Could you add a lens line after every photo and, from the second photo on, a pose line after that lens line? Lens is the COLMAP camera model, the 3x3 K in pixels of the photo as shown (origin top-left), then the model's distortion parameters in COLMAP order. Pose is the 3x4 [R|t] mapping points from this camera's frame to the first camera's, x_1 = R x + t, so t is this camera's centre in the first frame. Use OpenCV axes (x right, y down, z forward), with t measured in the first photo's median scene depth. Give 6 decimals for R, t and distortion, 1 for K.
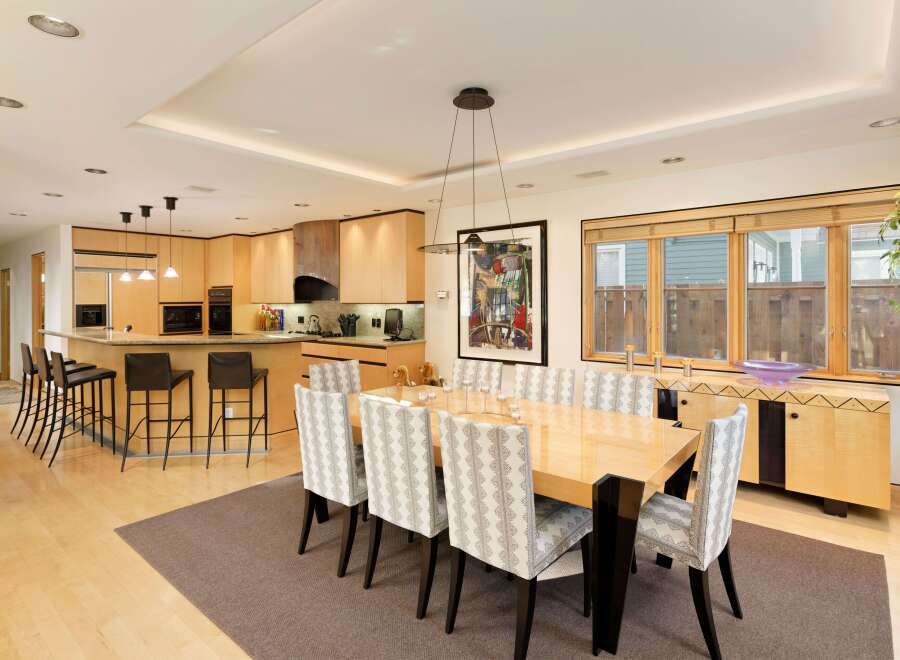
lens RADIAL K [[502.3, 0, 445.2], [0, 502.3, 302.0], [0, 0, 1]] dist [0.005663, 0.002612]
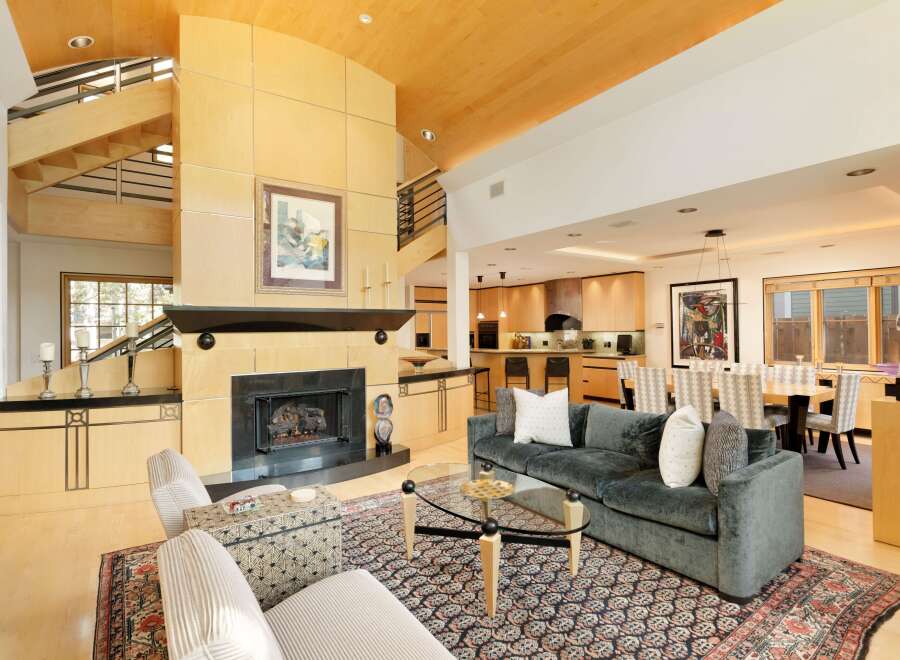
lens RADIAL K [[480.8, 0, 452.9], [0, 480.8, 325.0], [0, 0, 1]] dist [-0.005861, 0.003909]
pose [[0.966220, -0.008153, -0.257591, -0.212543], [0.004085, 0.999858, -0.016323, 0.004648], [0.257688, 0.014719, 0.966116, -0.532823]]
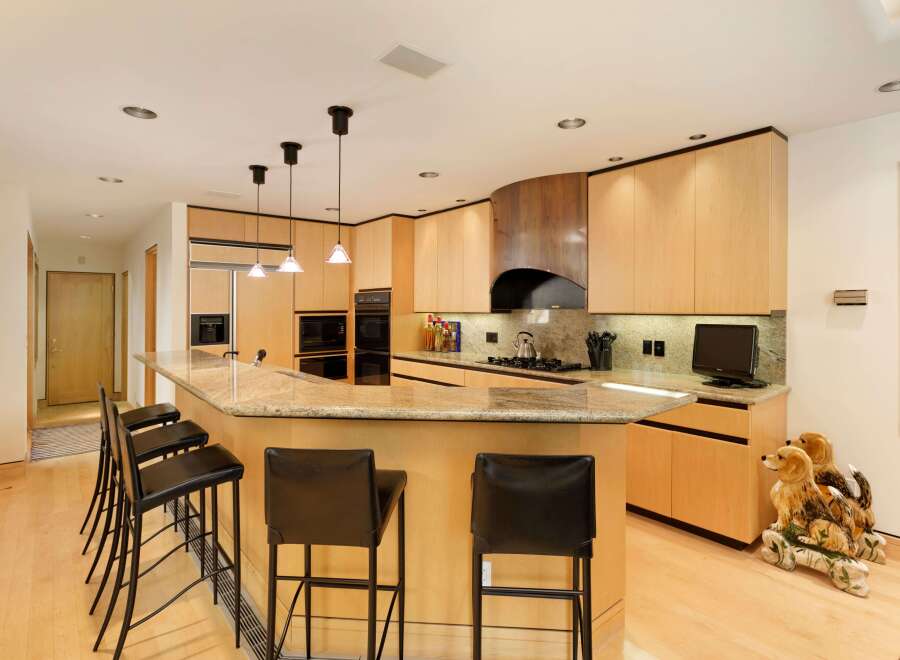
lens RADIAL K [[480.8, 0, 448.5], [0, 480.8, 302.0], [0, 0, 1]] dist [-0.005861, 0.003909]
pose [[0.985432, -0.001898, -0.170057, -0.272602], [-0.000753, 0.999879, -0.015520, -0.002369], [0.170066, 0.015422, 0.985312, 0.414299]]
